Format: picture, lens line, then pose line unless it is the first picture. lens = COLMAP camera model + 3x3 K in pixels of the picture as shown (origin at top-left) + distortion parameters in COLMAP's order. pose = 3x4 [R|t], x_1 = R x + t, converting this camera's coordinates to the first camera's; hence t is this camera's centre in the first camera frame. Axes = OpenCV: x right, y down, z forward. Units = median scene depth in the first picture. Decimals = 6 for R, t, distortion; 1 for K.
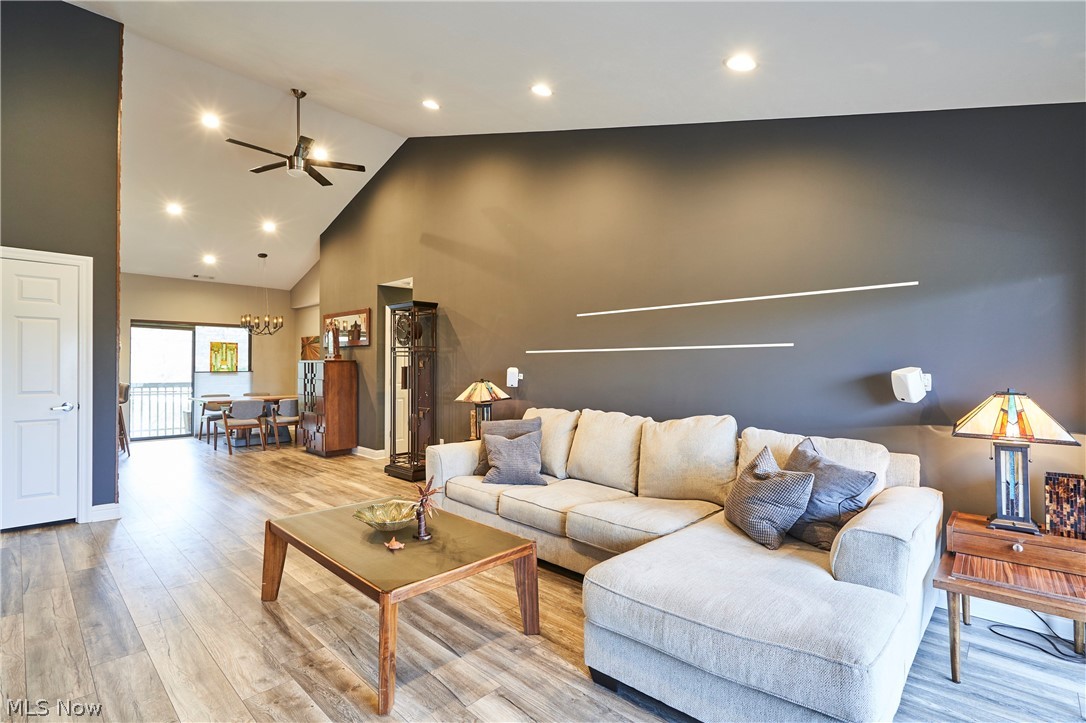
lens RADIAL K [[508.0, 0, 552.3], [0, 508.0, 370.9], [0, 0, 1]] dist [0.001108, -0.000739]
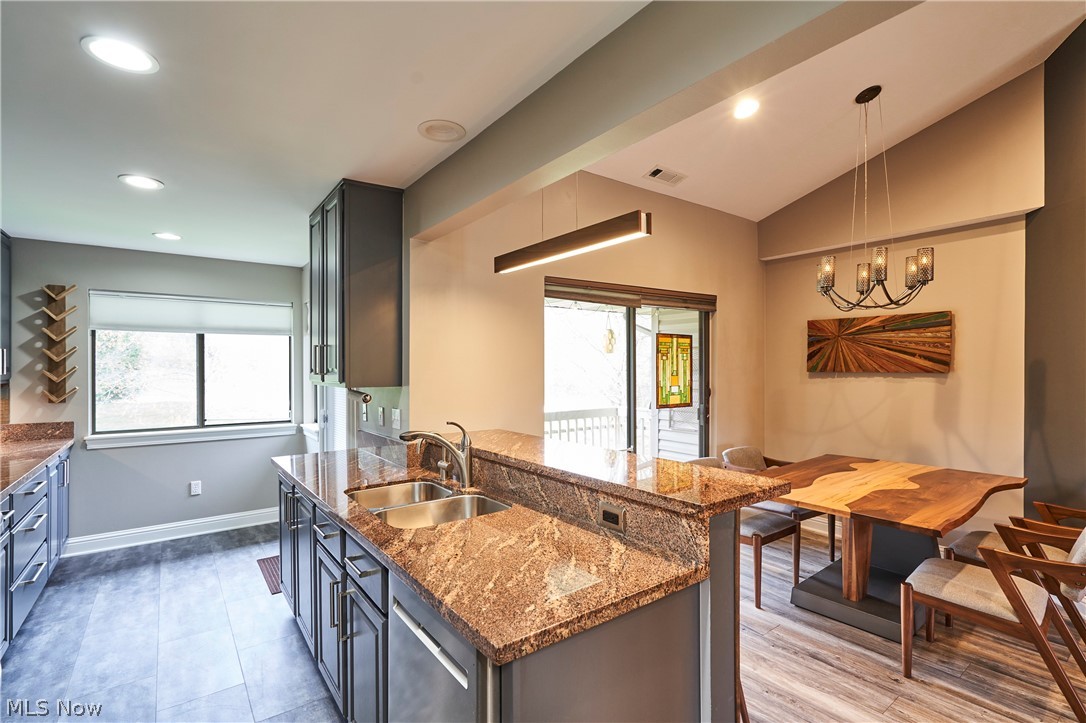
lens RADIAL K [[508.0, 0, 537.6], [0, 508.0, 366.2], [0, 0, 1]] dist [0.001108, -0.000739]
pose [[0.981939, -0.009159, -0.188976, -0.759254], [0.008596, 0.999956, -0.003800, -0.031097], [0.189002, 0.002107, 0.981974, 0.611993]]
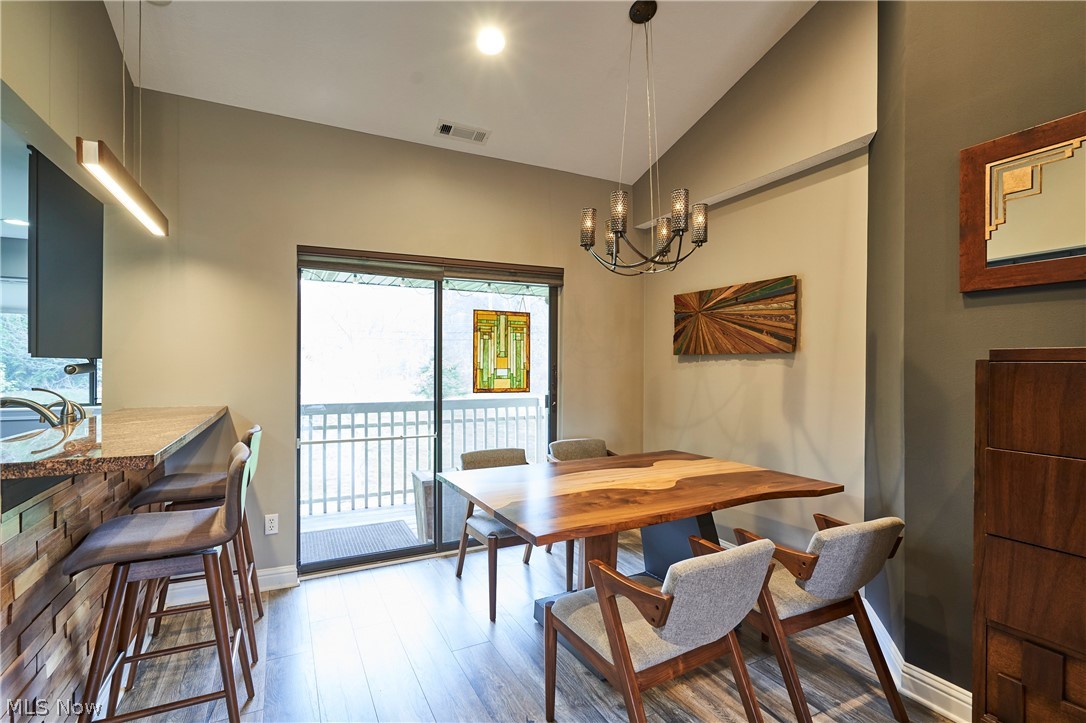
lens RADIAL K [[508.0, 0, 541.4], [0, 508.0, 368.0], [0, 0, 1]] dist [0.001108, -0.000739]
pose [[0.934603, 0.000217, -0.355692, -0.533153], [0.000993, 0.999994, 0.003220, -0.014650], [0.355691, -0.003363, 0.934598, 0.717187]]
